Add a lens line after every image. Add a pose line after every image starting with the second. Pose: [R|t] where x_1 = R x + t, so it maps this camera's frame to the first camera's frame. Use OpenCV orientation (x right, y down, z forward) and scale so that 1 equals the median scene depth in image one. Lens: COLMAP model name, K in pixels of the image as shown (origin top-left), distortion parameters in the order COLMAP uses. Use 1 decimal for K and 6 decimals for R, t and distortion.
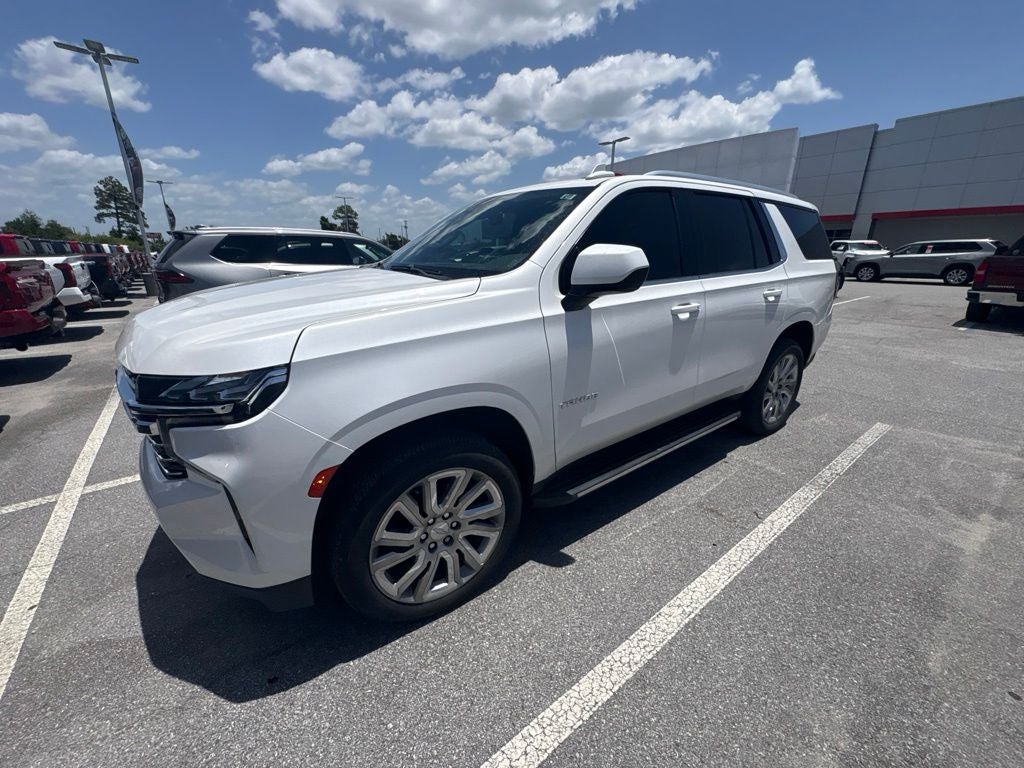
lens RADIAL K [[406.8, 0, 514.3], [0, 406.8, 389.3], [0, 0, 1]] dist [0.001075, -0.000534]
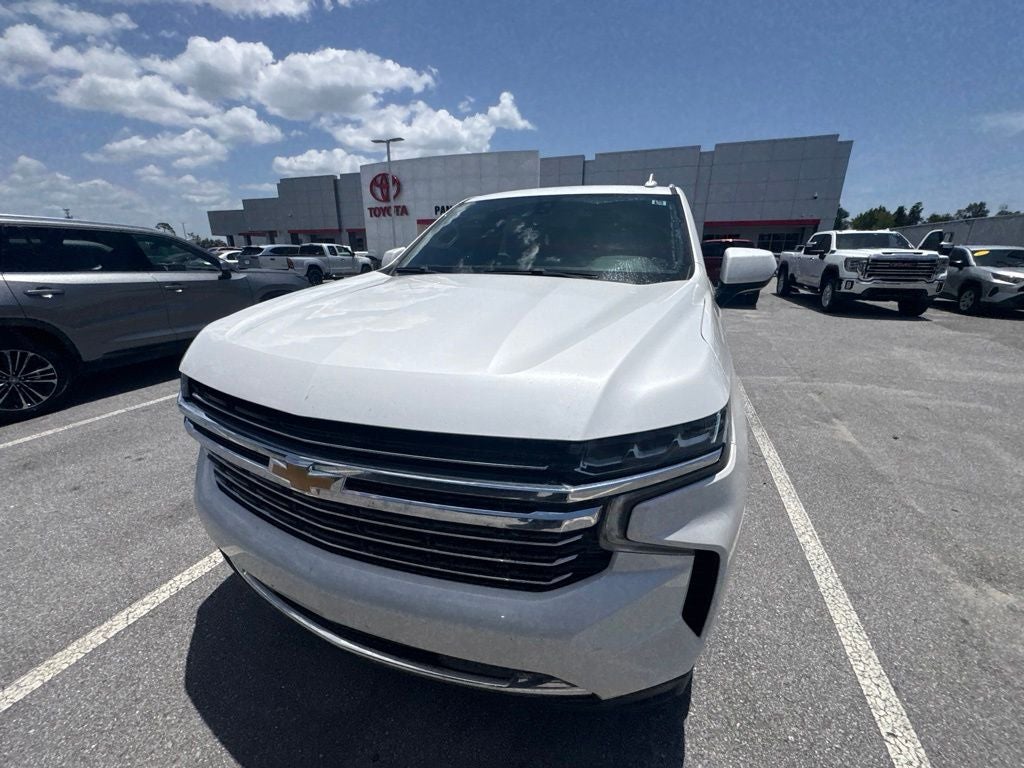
lens RADIAL K [[406.8, 0, 513.1], [0, 406.8, 386.1], [0, 0, 1]] dist [0.001075, -0.000534]
pose [[0.849670, -0.162862, 0.501534, -0.226126], [0.167430, 0.985216, 0.036277, -0.028511], [-0.500028, 0.053148, 0.864377, 0.081753]]
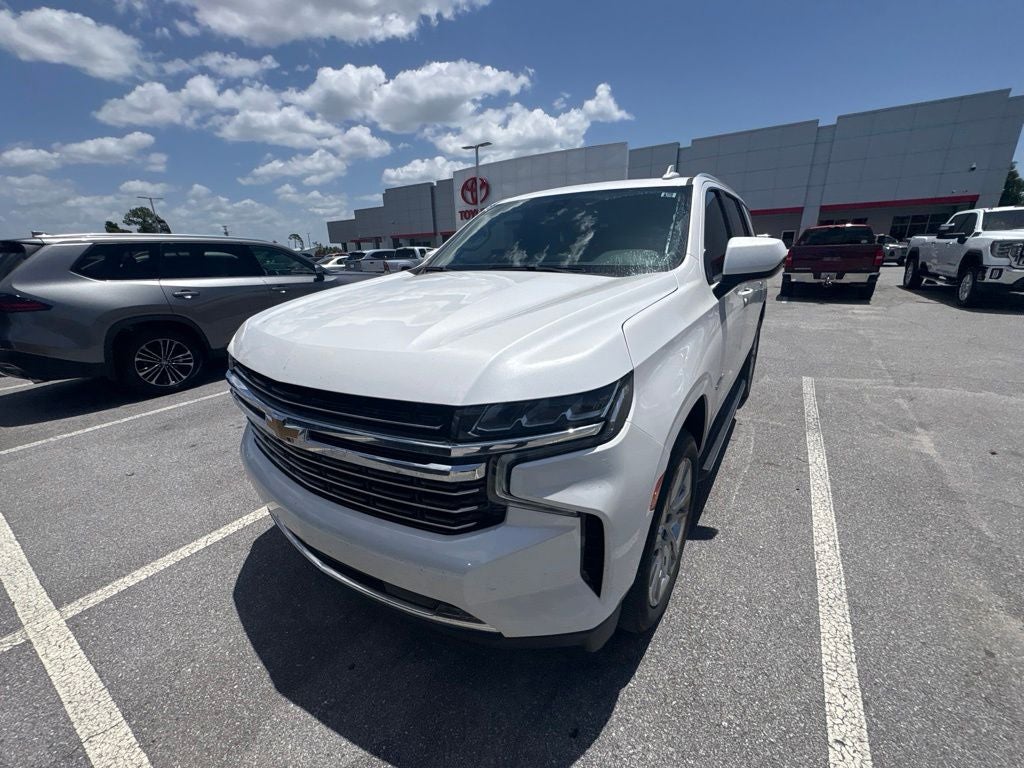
lens RADIAL K [[406.8, 0, 513.6], [0, 406.8, 387.7], [0, 0, 1]] dist [0.001075, -0.000534]
pose [[0.940465, -0.135437, 0.311740, -0.181647], [0.138585, 0.990276, 0.012144, -0.011912], [-0.310353, 0.031782, 0.950090, 0.035832]]
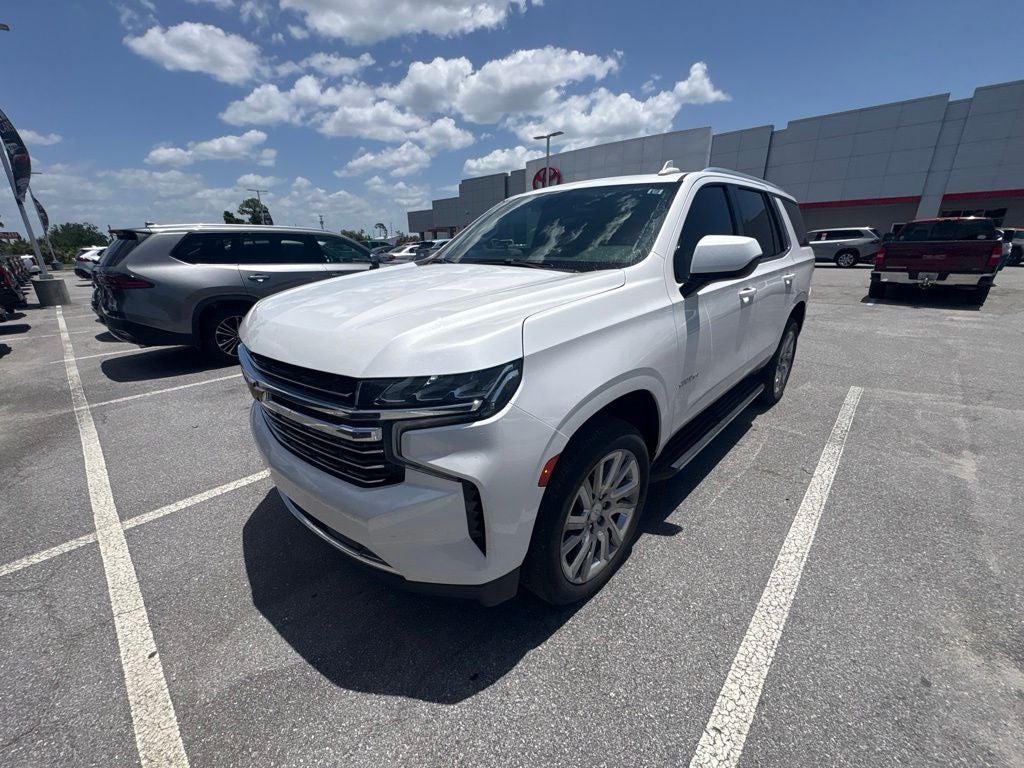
lens RADIAL K [[406.8, 0, 513.8], [0, 406.8, 388.6], [0, 0, 1]] dist [0.001075, -0.000534]
pose [[0.984939, -0.074726, 0.155918, -0.122486], [0.072834, 0.997185, 0.017819, -0.000949], [-0.156811, -0.006195, 0.987609, -0.000298]]
